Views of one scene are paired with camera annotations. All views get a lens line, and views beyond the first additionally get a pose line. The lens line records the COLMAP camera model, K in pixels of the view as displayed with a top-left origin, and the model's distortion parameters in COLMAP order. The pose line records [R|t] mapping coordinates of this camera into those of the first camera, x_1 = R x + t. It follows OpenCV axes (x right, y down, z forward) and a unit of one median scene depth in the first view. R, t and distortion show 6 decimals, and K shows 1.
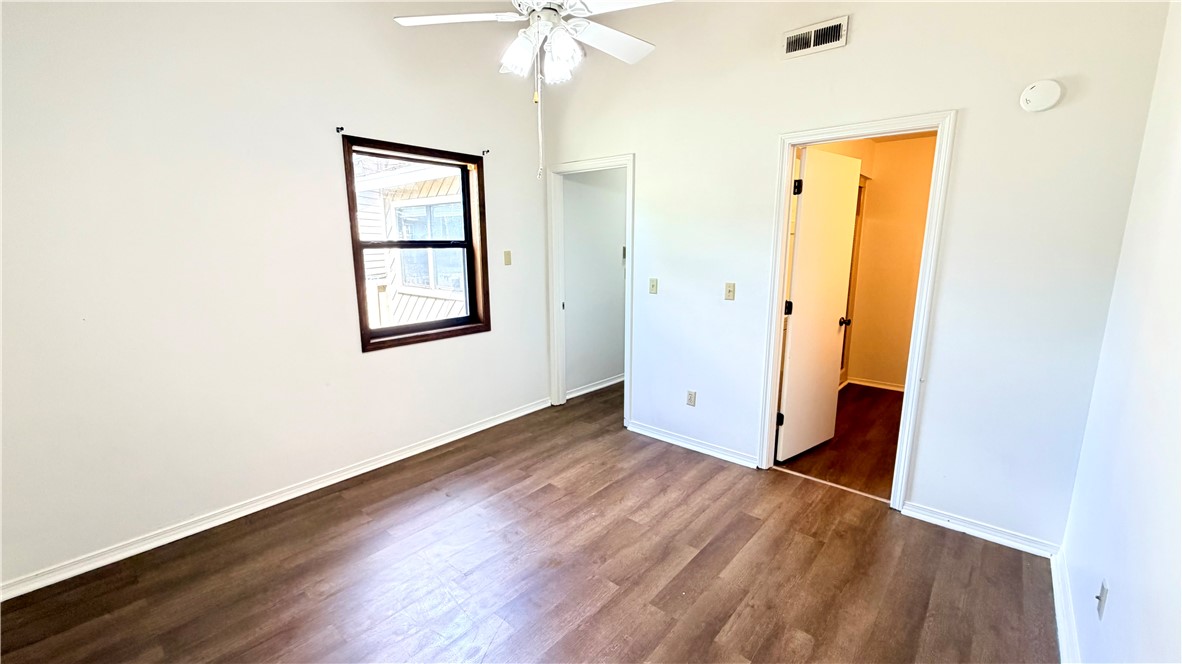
lens RADIAL K [[484.0, 0, 590.9], [0, 484.0, 333.3], [0, 0, 1]] dist [-0.001039, 0.000540]
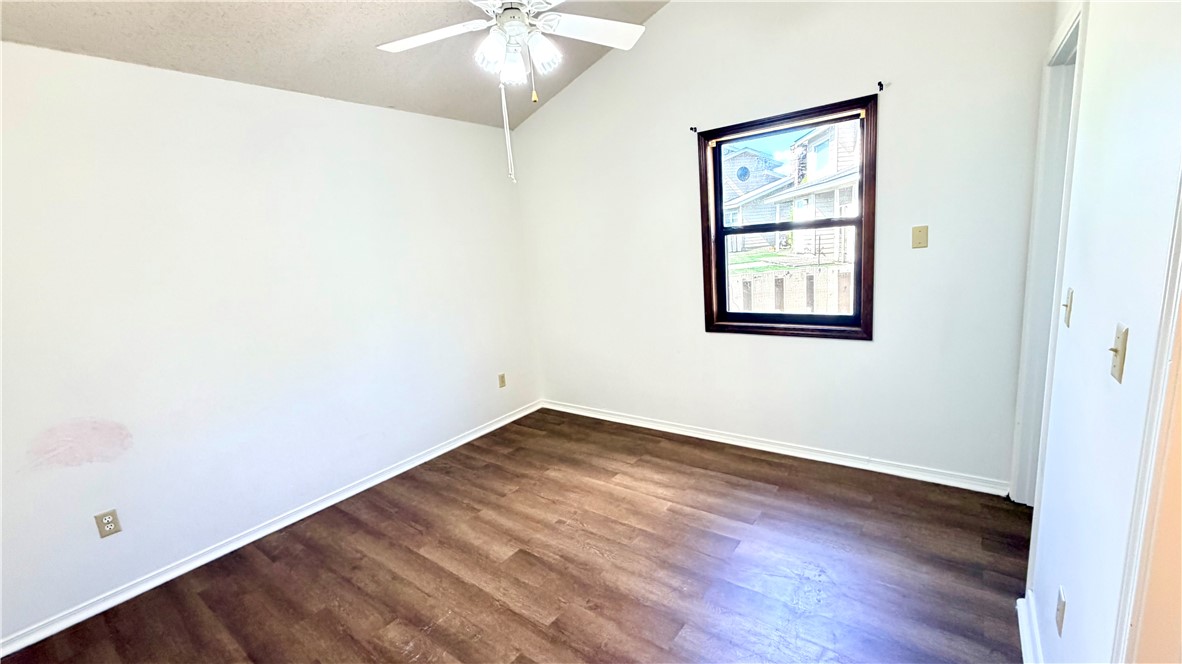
lens RADIAL K [[484.0, 0, 592.3], [0, 484.0, 332.2], [0, 0, 1]] dist [-0.001039, 0.000540]
pose [[0.062862, 0.179871, -0.981680, 0.627079], [-0.108150, 0.979060, 0.172466, -0.128713], [0.992145, 0.095327, 0.080999, 0.706200]]
